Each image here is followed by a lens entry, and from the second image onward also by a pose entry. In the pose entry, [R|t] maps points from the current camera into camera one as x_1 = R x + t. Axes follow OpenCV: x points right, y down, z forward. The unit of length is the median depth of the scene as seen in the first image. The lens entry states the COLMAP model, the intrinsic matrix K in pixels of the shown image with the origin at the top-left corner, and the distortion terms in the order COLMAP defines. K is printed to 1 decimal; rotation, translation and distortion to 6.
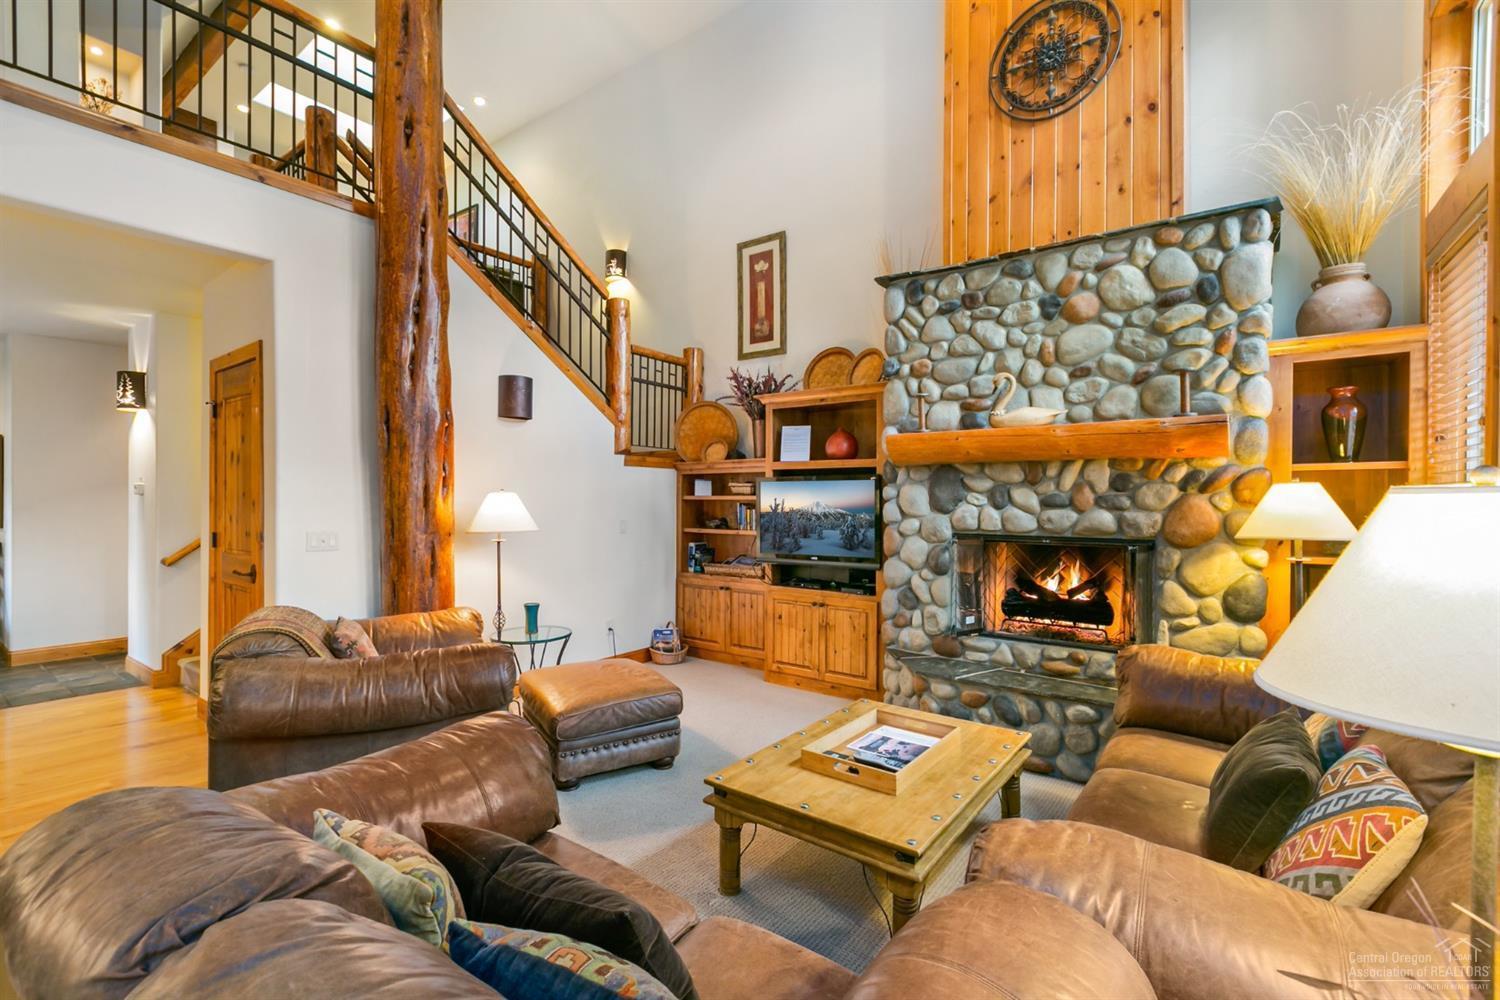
lens RADIAL K [[673.3, 0, 754.5], [0, 673.3, 496.4], [0, 0, 1]] dist [0.021149, 0.000394]
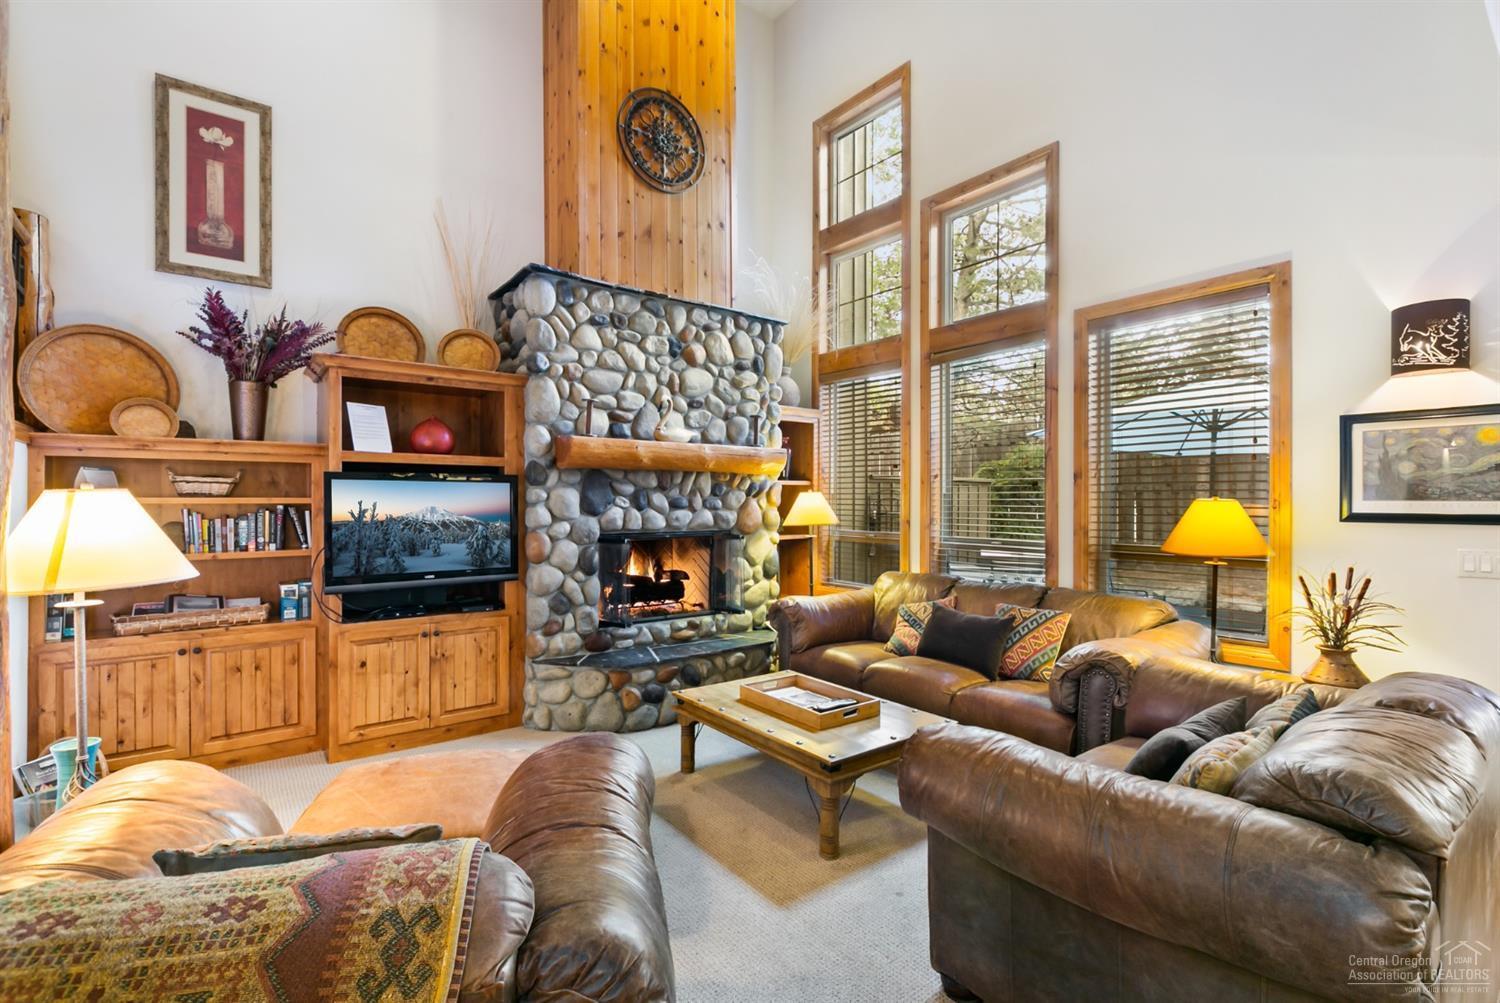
lens RADIAL K [[673.3, 0, 754.5], [0, 673.3, 497.9], [0, 0, 1]] dist [0.021149, 0.000394]
pose [[0.293998, 0.001487, 0.955805, -0.670230], [-0.003849, 0.999993, -0.000372, -0.003061], [-0.955798, -0.003569, 0.294002, 0.473059]]
